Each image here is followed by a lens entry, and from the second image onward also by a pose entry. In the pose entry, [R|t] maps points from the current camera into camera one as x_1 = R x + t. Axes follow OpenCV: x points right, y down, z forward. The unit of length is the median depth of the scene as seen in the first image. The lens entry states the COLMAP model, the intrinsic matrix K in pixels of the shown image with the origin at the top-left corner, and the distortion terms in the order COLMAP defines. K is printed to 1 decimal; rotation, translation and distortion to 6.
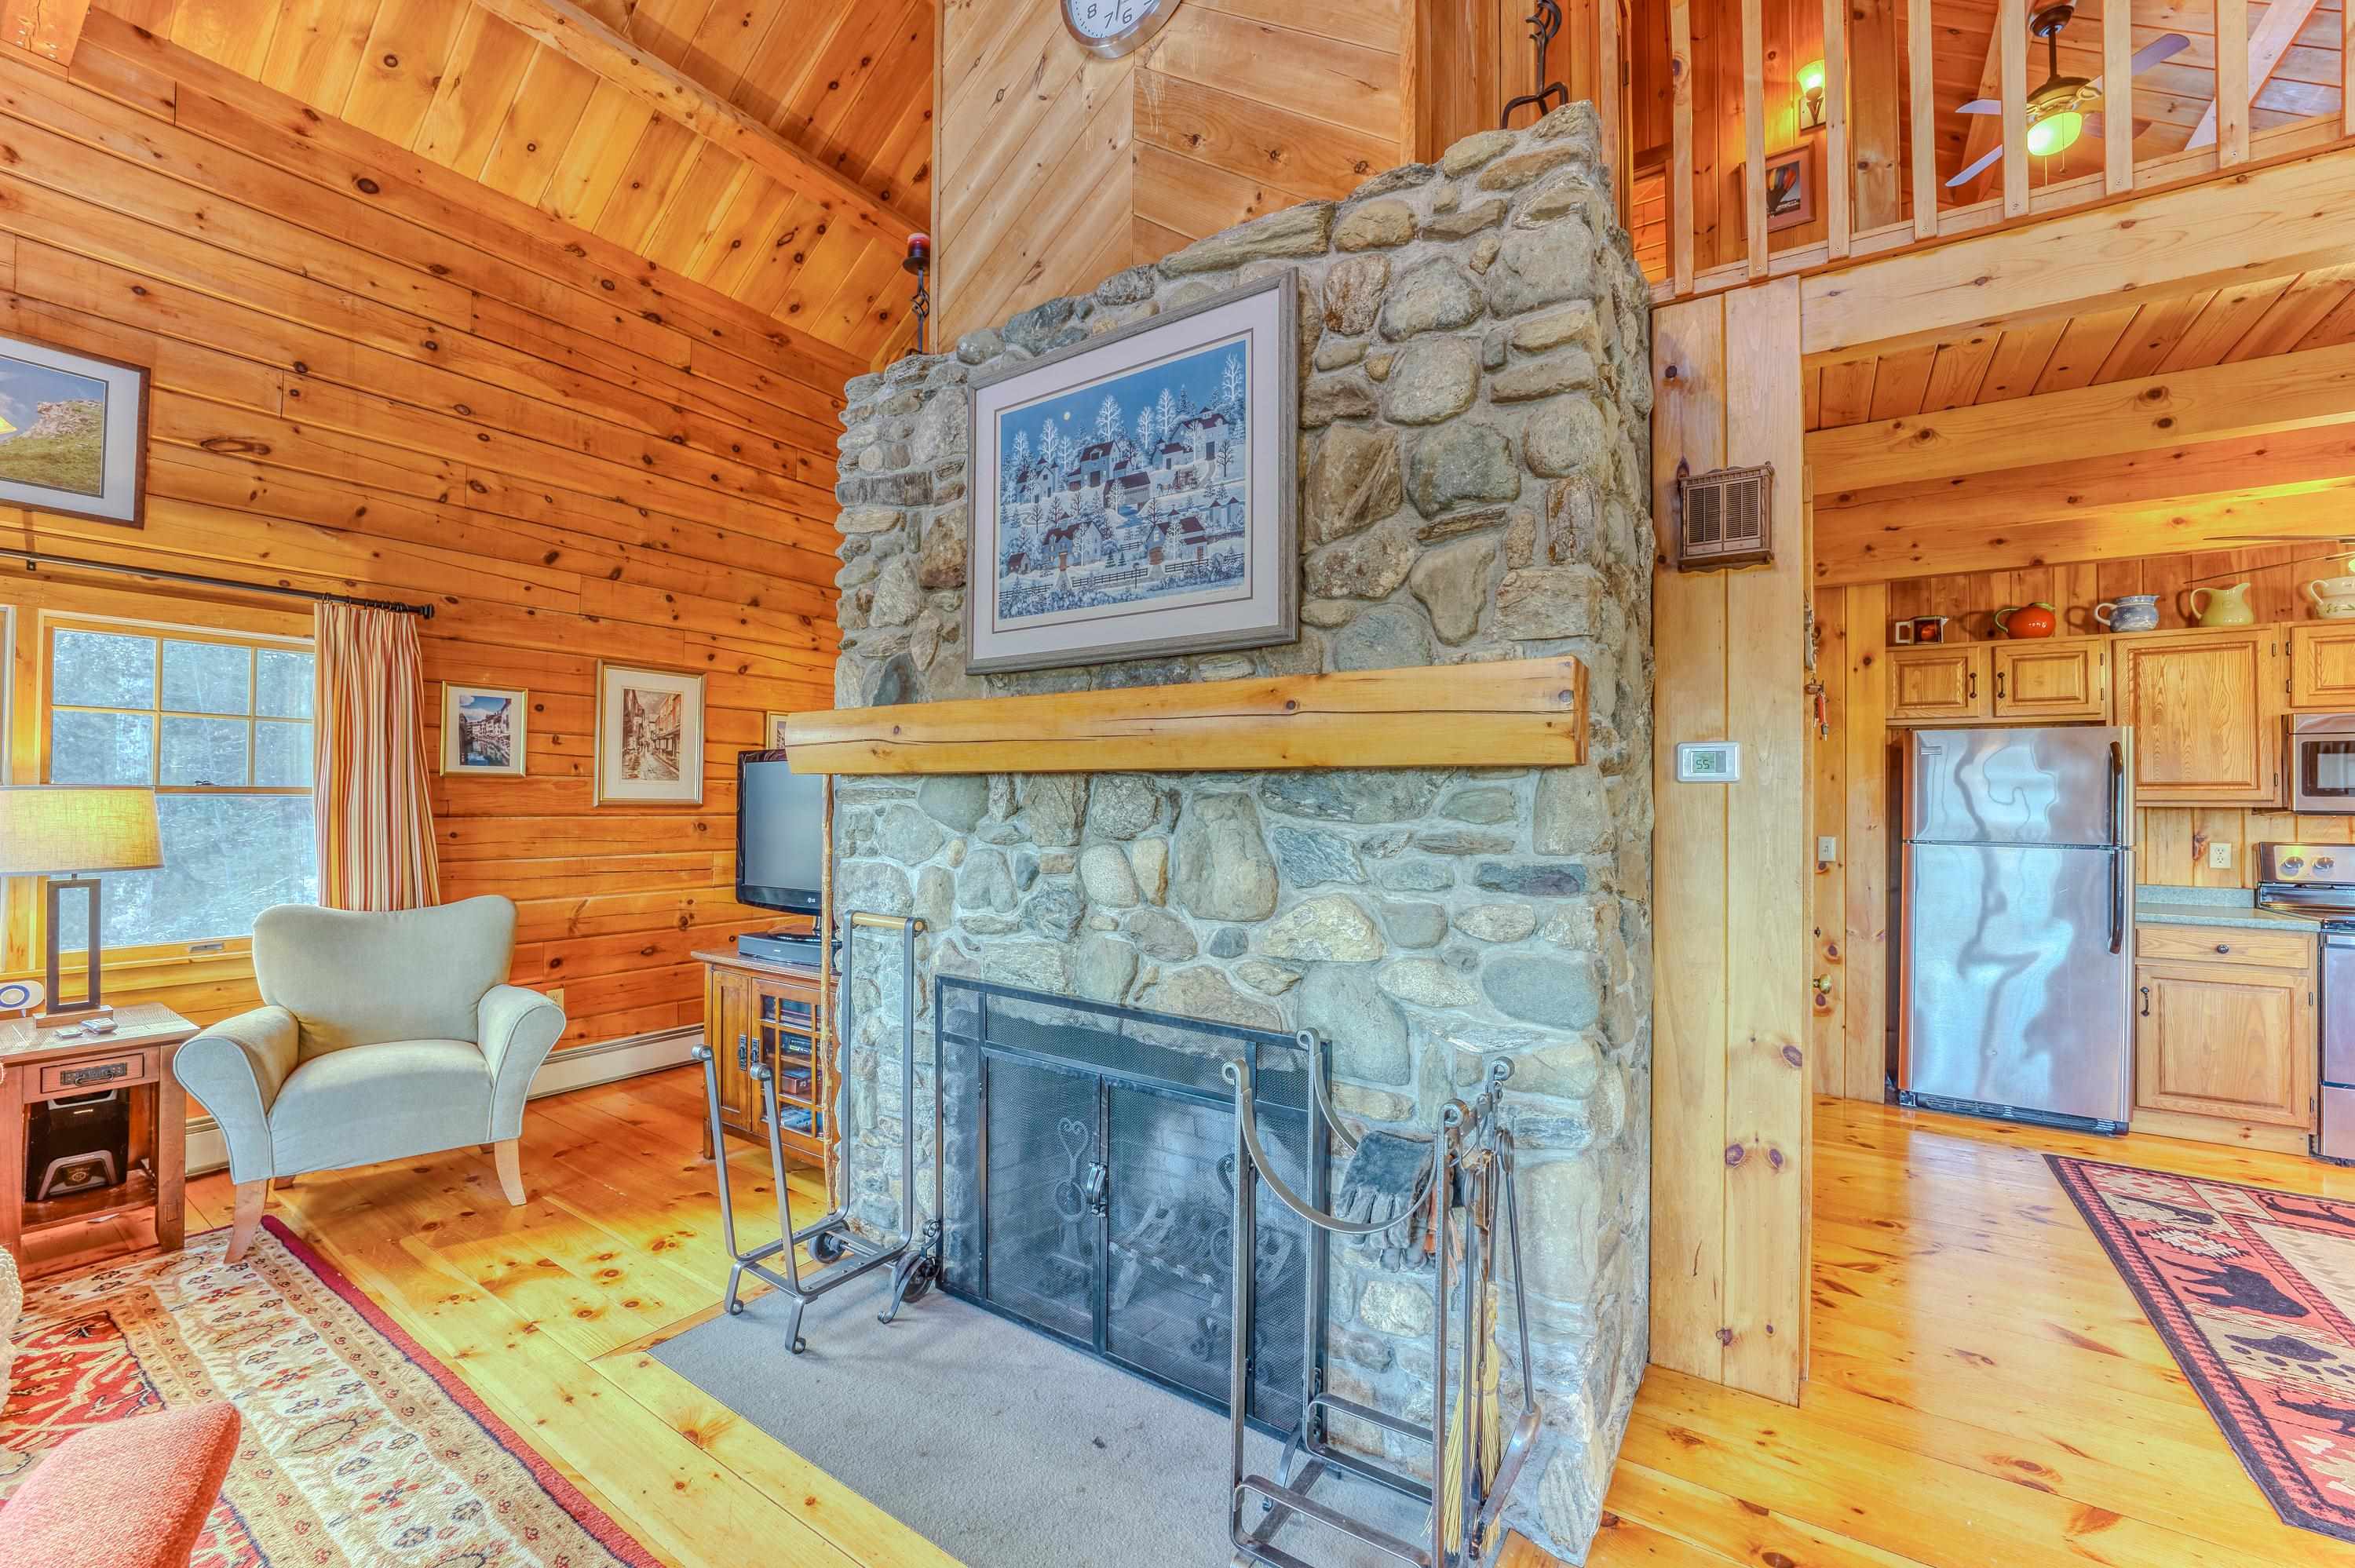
lens RADIAL K [[927.1, 0, 1196.2], [0, 927.1, 786.1], [0, 0, 1]] dist [-0.019409, 0.000985]
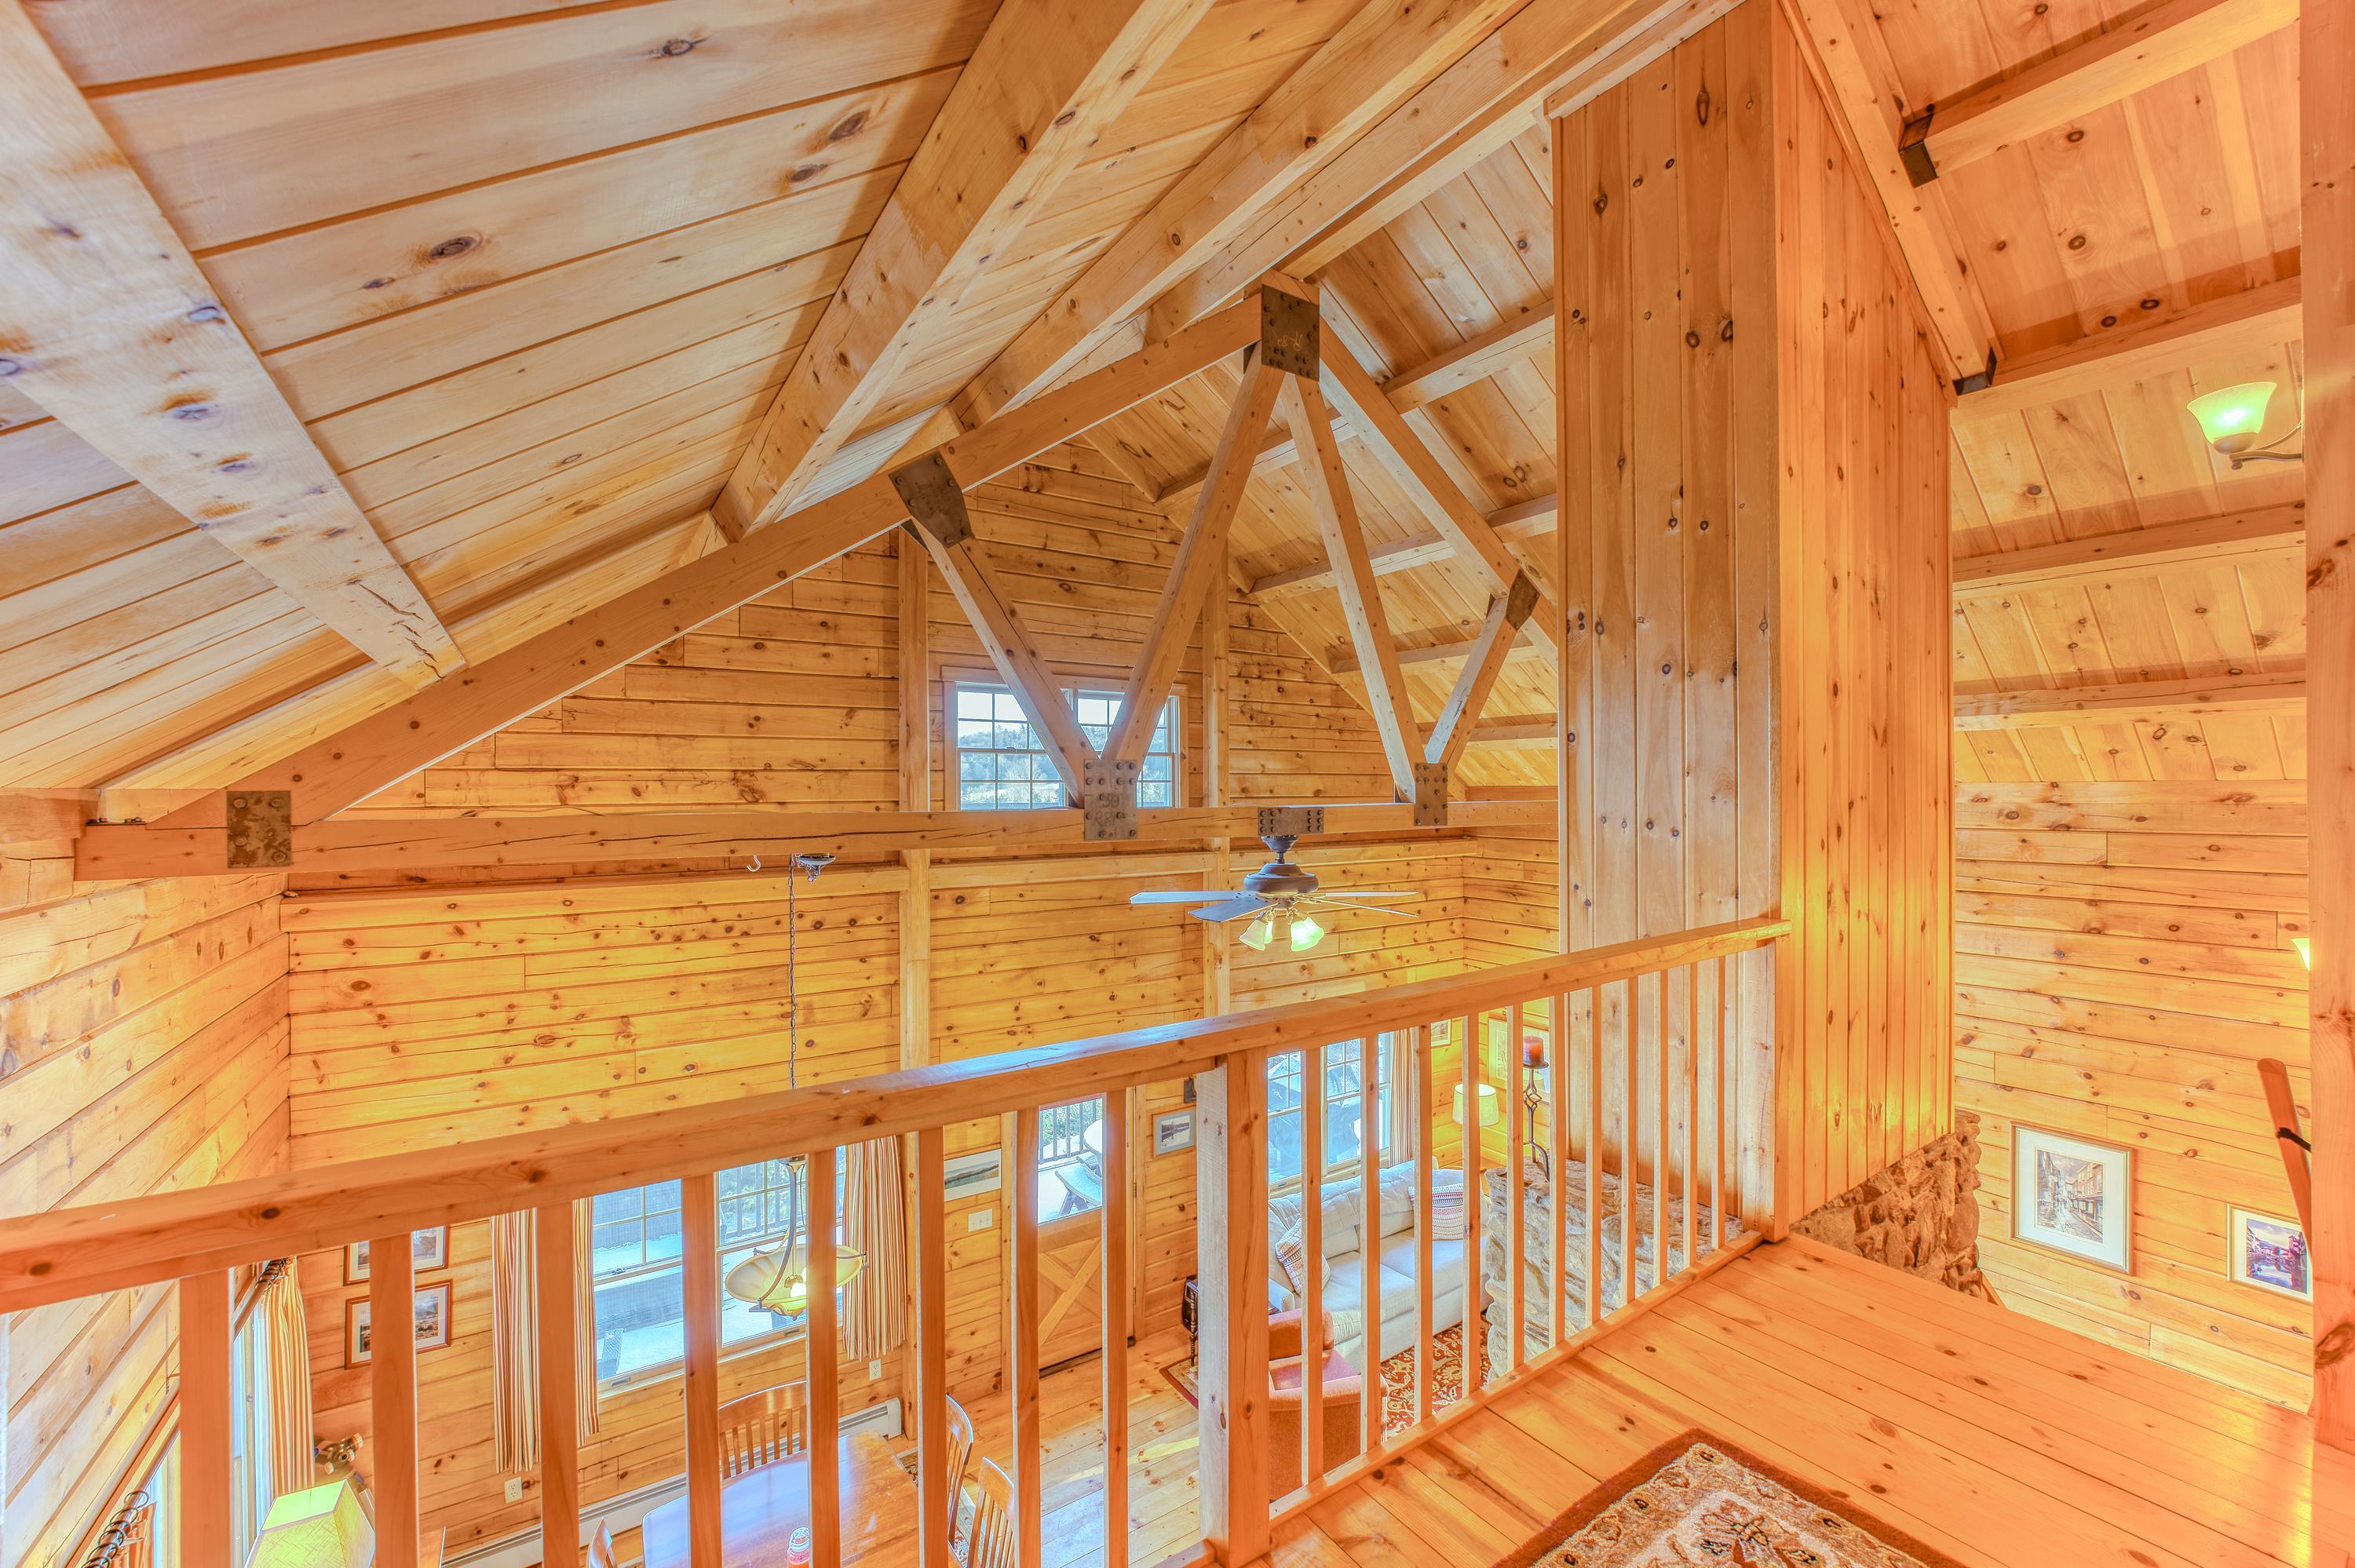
lens RADIAL K [[957.4, 0, 1192.4], [0, 957.4, 792.5], [0, 0, 1]] dist [-0.025899, 0.004189]
pose [[-0.370264, 0.007189, -0.928899, 1.581837], [0.011740, 0.999926, 0.003060, -1.028330], [0.928852, -0.009773, -0.370321, 0.784051]]
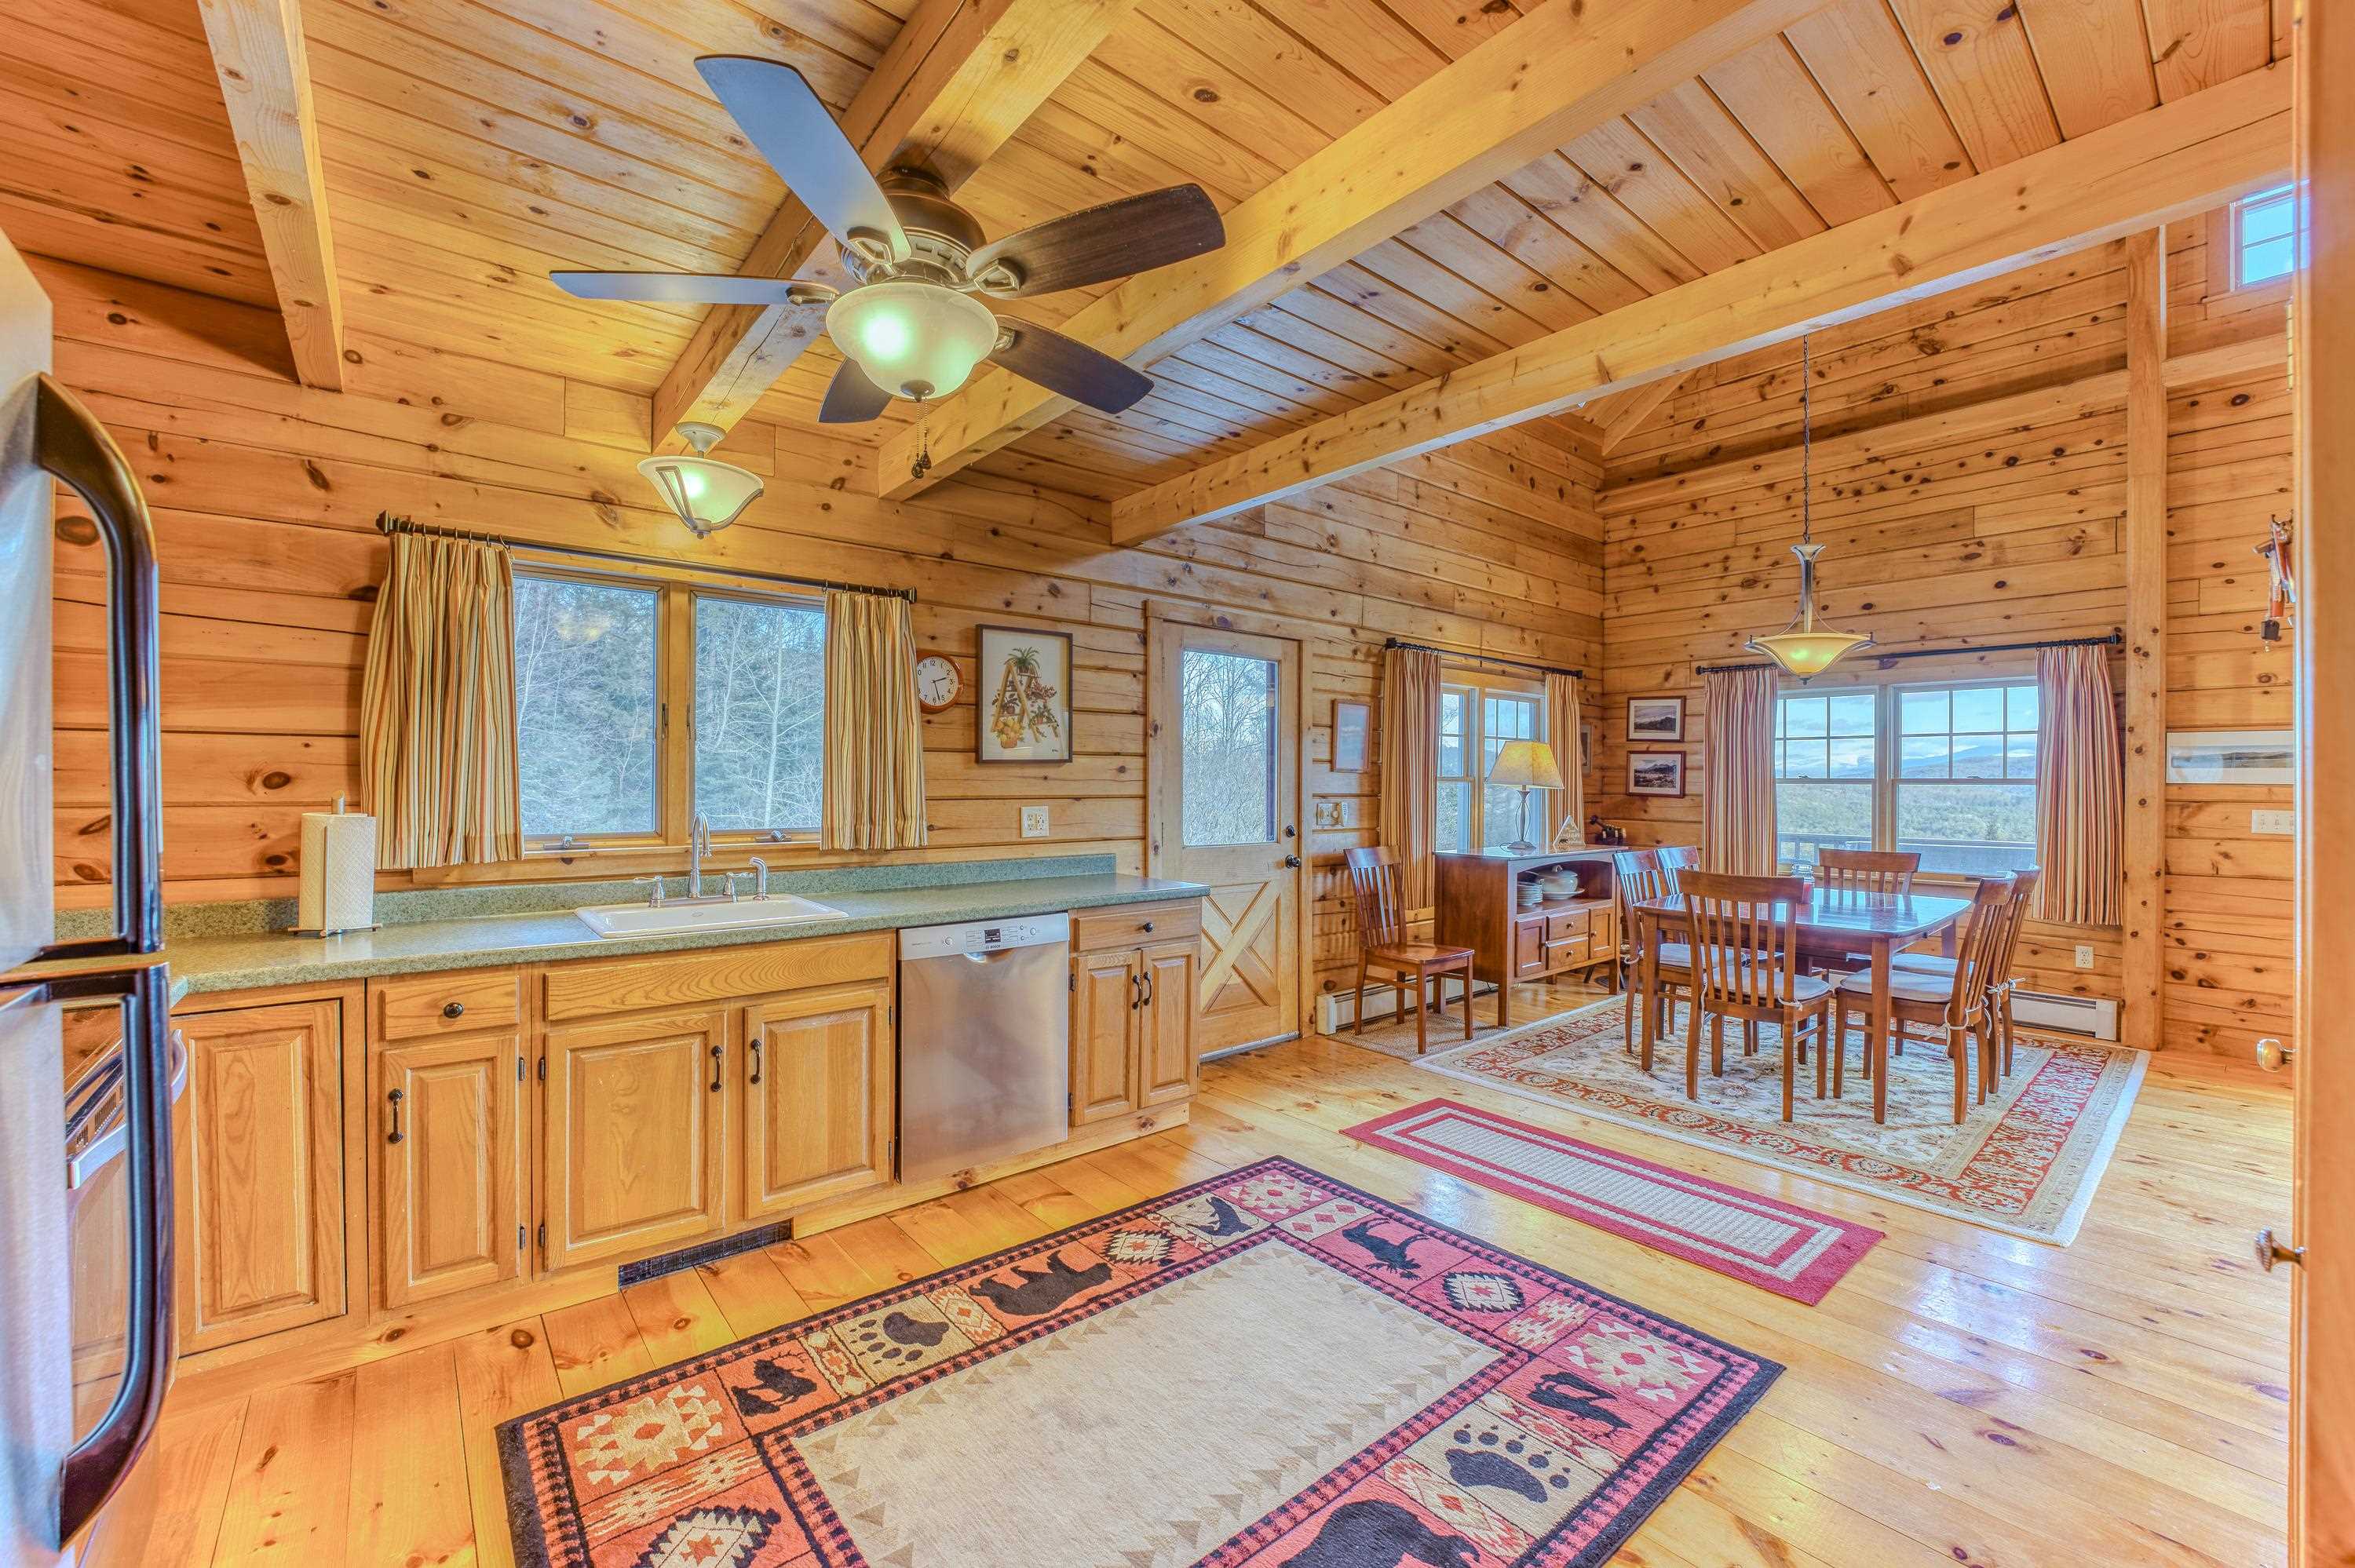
lens RADIAL K [[957.4, 0, 1137.4], [0, 957.4, 791.6], [0, 0, 1]] dist [-0.025899, 0.004189]
pose [[-0.956546, -0.013346, 0.291275, 1.121468], [-0.016521, 0.999828, -0.008441, 0.045525], [-0.291112, -0.012887, -0.956602, 1.717261]]
